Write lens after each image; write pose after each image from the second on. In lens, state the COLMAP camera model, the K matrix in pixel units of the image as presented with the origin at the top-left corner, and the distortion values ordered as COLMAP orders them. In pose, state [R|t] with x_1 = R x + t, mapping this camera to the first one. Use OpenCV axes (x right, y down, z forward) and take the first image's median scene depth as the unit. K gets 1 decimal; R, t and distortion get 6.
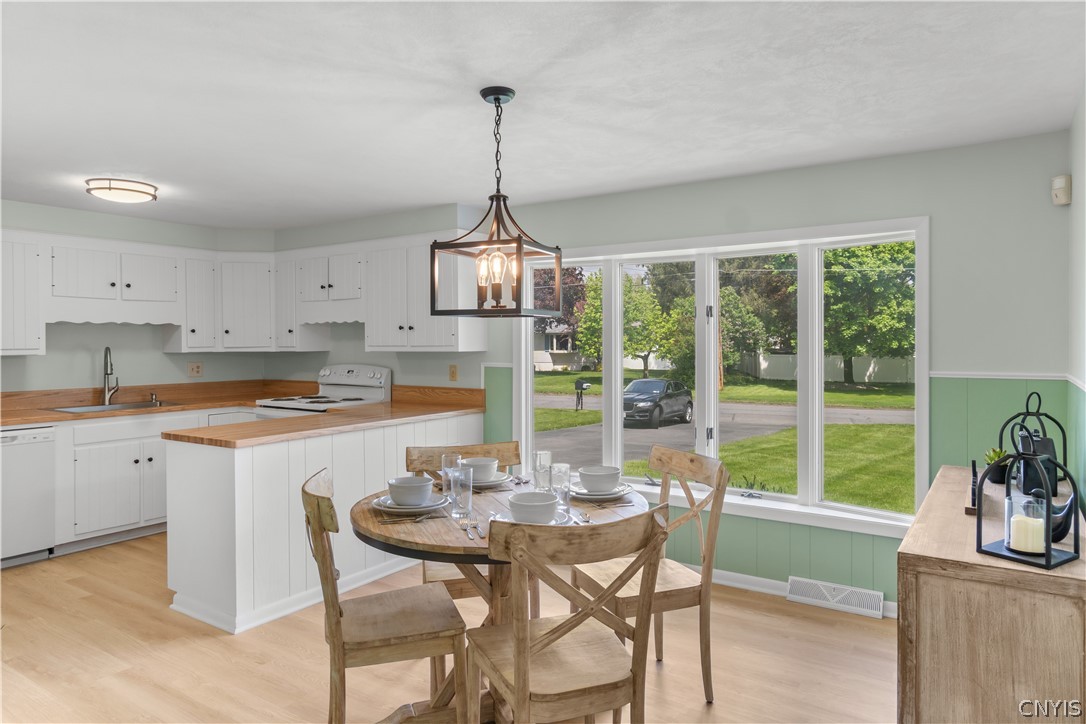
lens RADIAL K [[692.1, 0, 542.1], [0, 692.1, 346.3], [0, 0, 1]] dist [-0.002826, -0.002030]
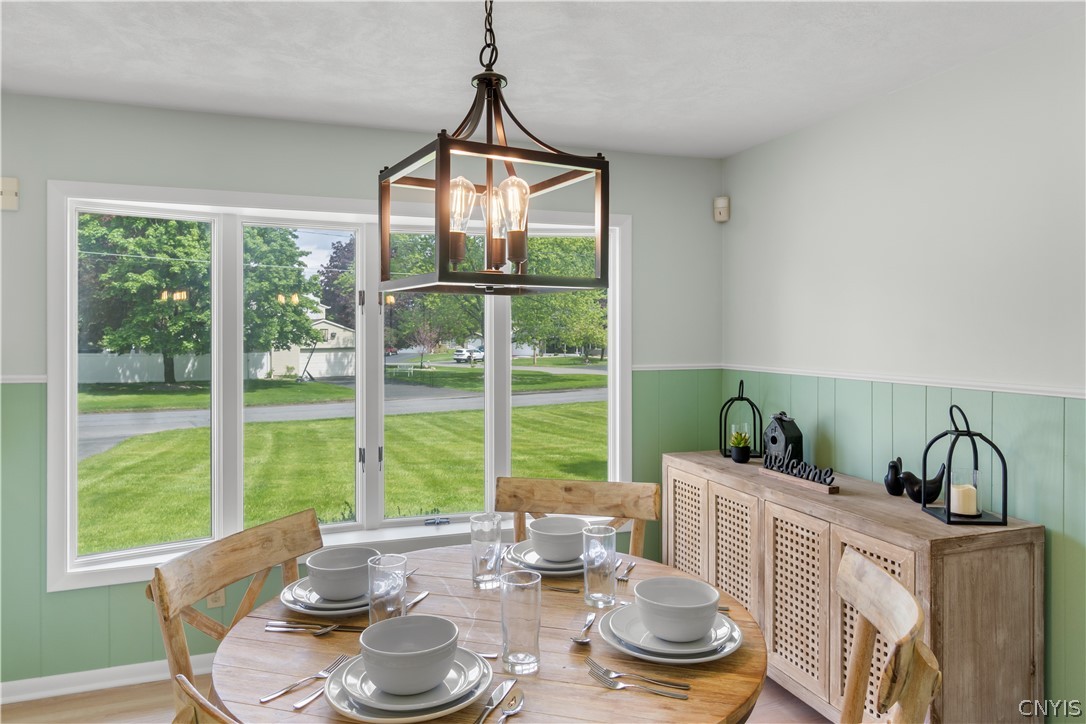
lens RADIAL K [[715.6, 0, 543.0], [0, 715.6, 337.5], [0, 0, 1]] dist [0.004261, 0.002319]
pose [[0.588290, -0.000644, 0.808650, -0.427985], [0.006863, 0.999968, -0.004196, -0.001927], [-0.808621, 0.008019, 0.588275, 0.523479]]
